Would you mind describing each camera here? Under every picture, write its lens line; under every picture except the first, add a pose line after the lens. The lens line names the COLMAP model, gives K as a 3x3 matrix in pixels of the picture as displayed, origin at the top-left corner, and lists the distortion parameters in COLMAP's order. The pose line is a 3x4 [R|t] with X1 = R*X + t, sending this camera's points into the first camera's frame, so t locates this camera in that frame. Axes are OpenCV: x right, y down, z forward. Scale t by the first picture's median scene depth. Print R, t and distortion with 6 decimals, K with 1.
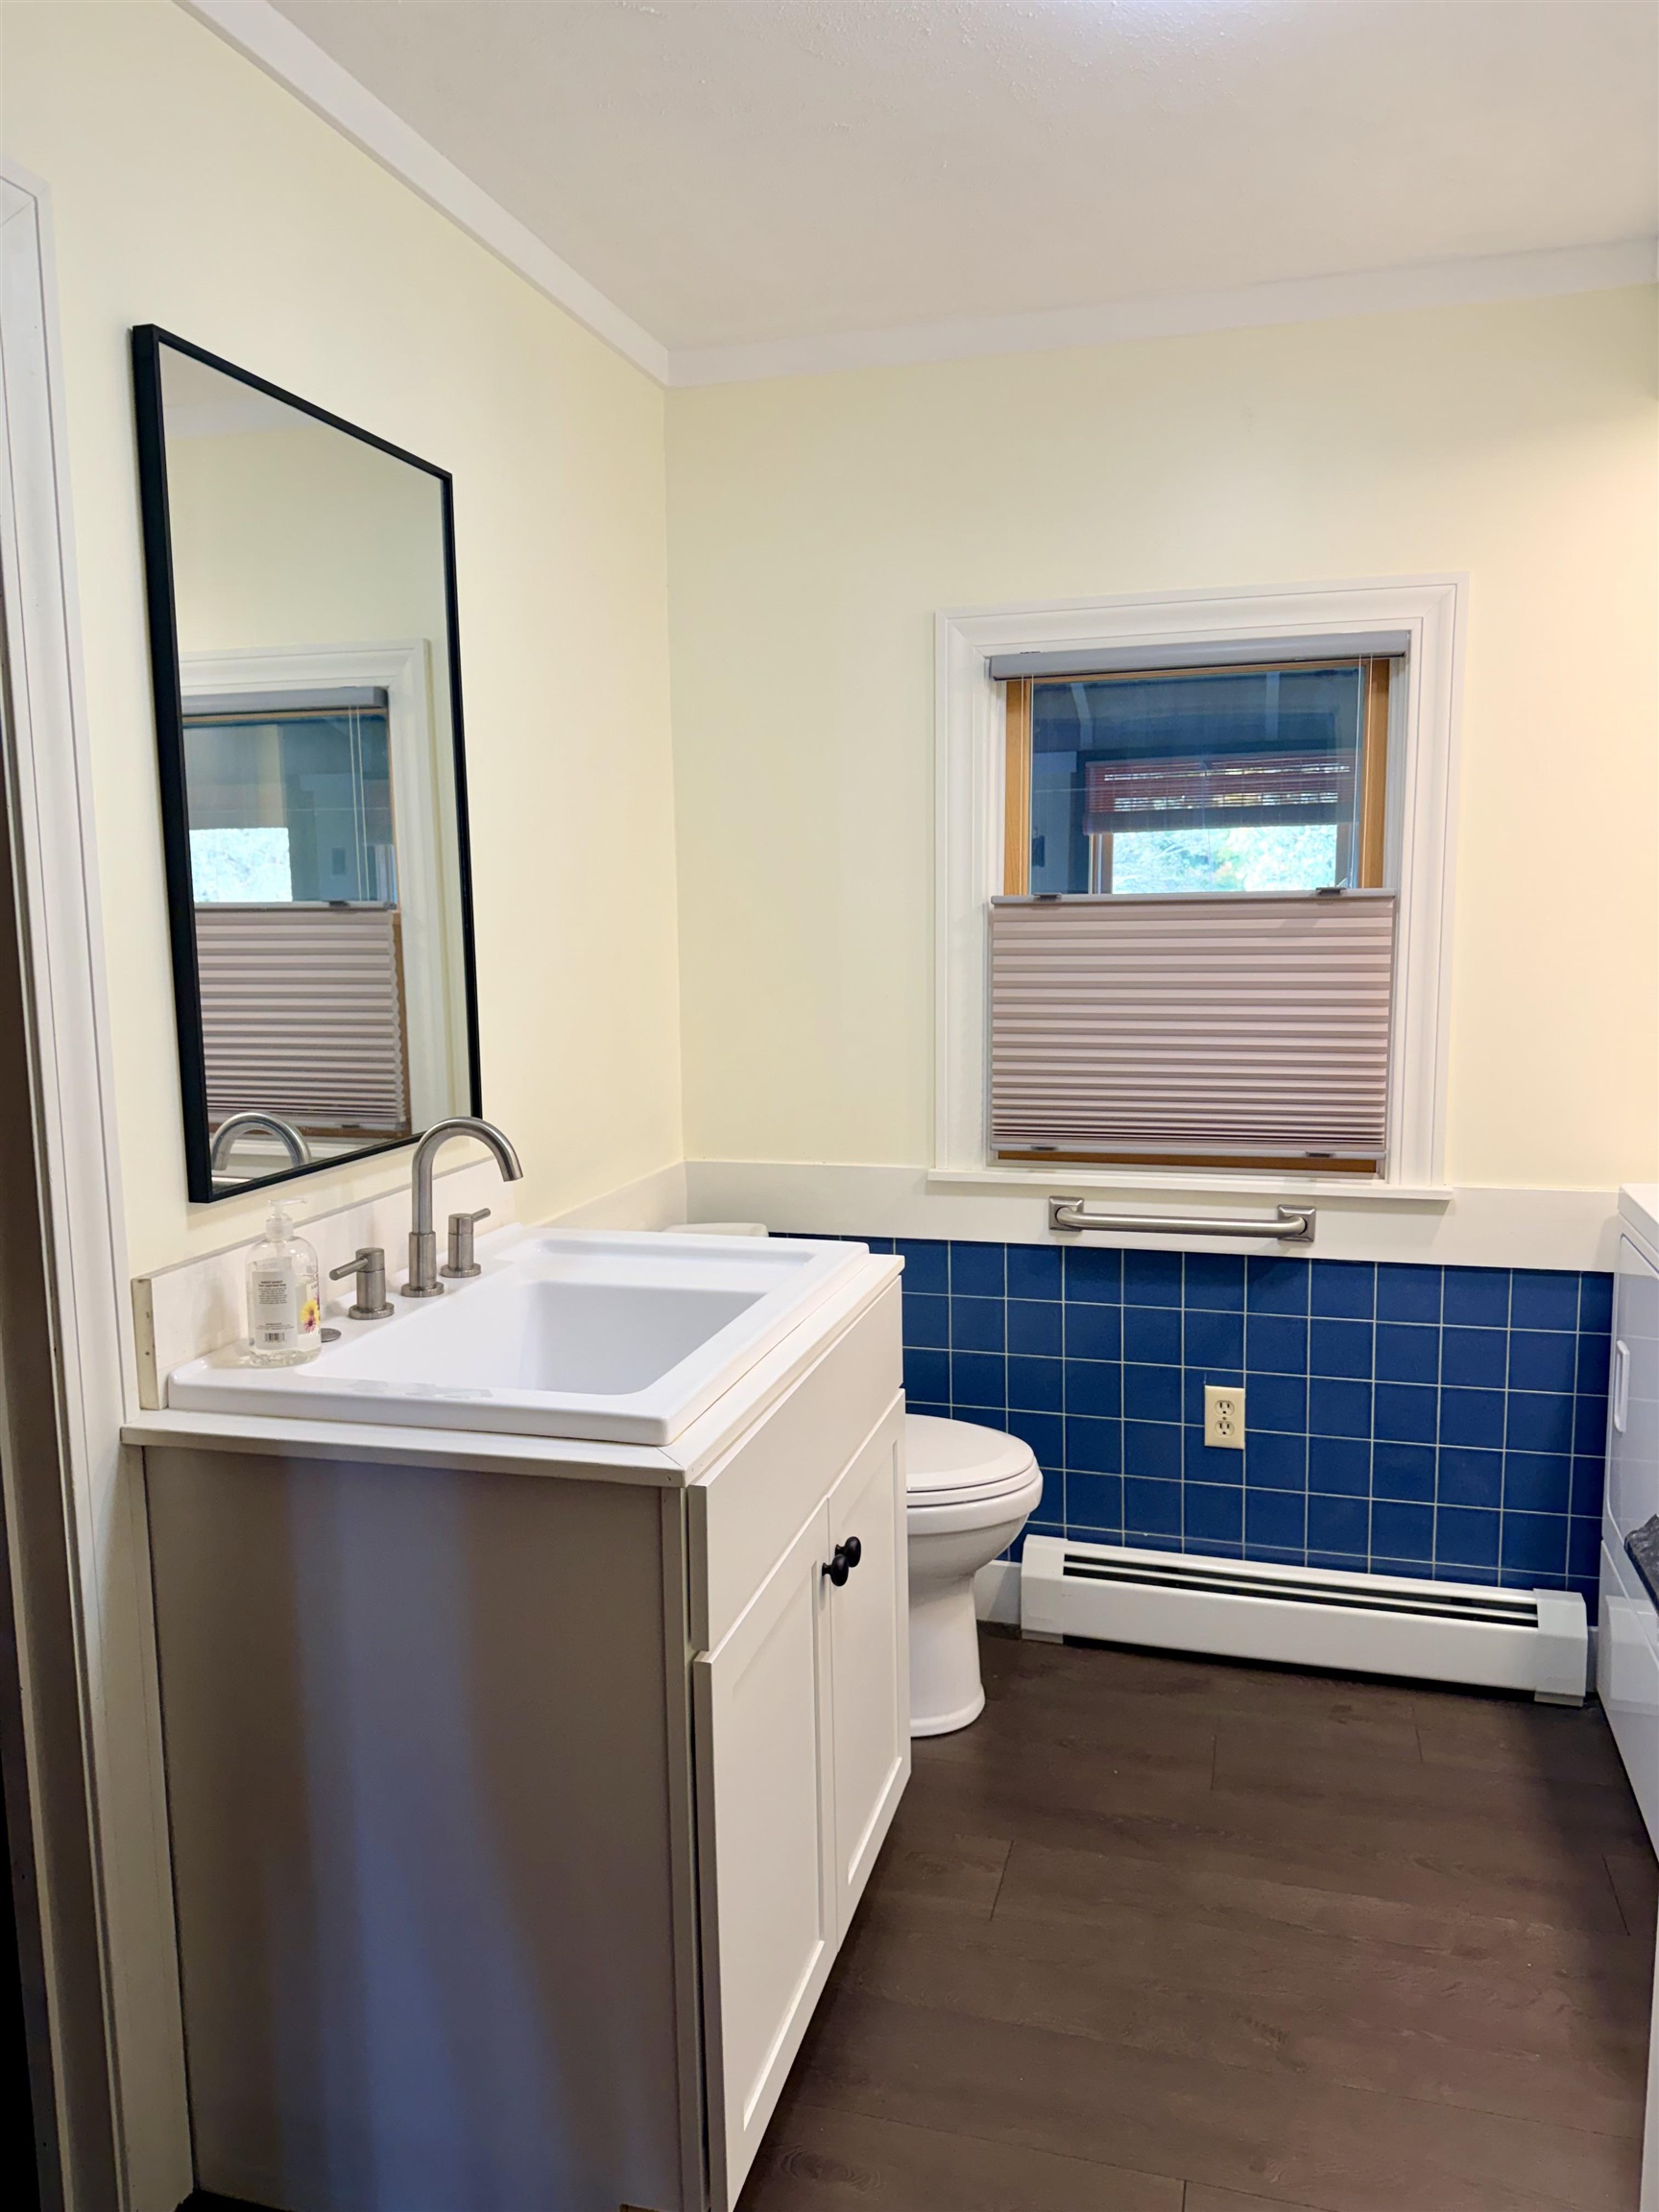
lens RADIAL K [[1550.1, 0, 830.1], [0, 1550.1, 1093.6], [0, 0, 1]] dist [0.063402, -0.087727]
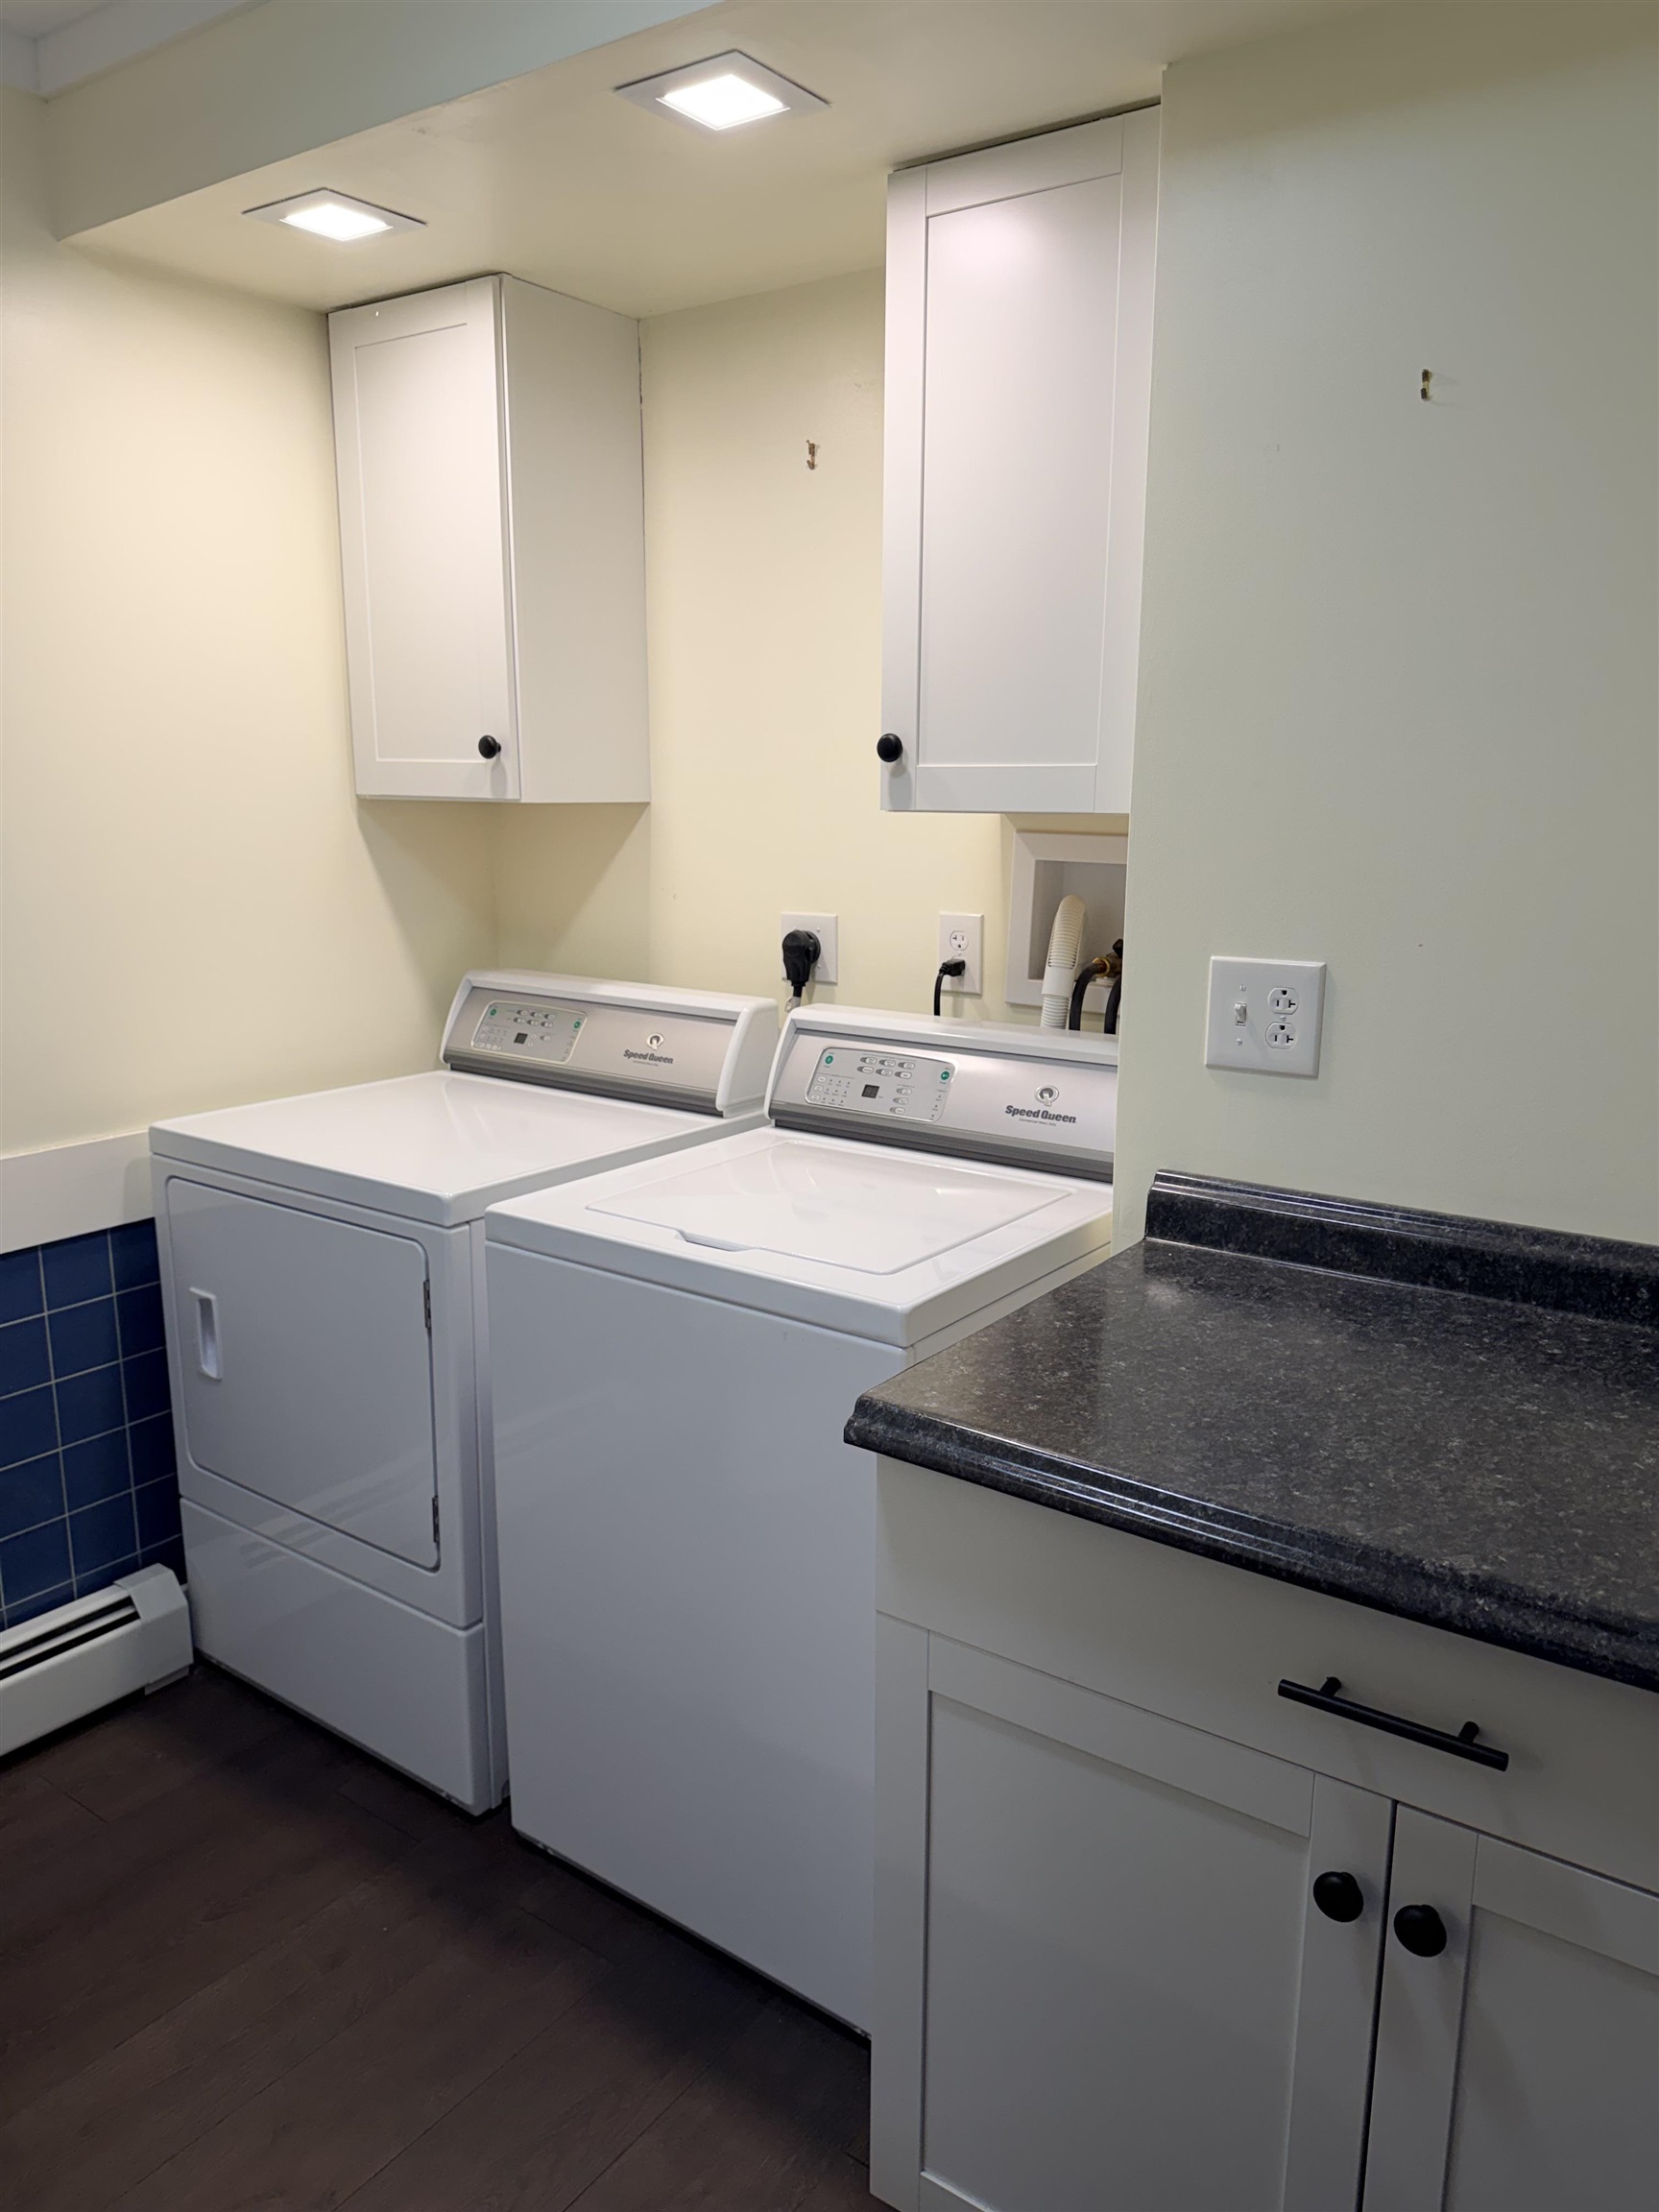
lens RADIAL K [[1550.1, 0, 830.1], [0, 1550.1, 1093.6], [0, 0, 1]] dist [0.063402, -0.087727]
pose [[0.342117, -0.166589, 0.924772, -0.205504], [0.110003, 0.984493, 0.136652, -0.041796], [-0.933196, 0.054977, 0.355137, 0.280836]]
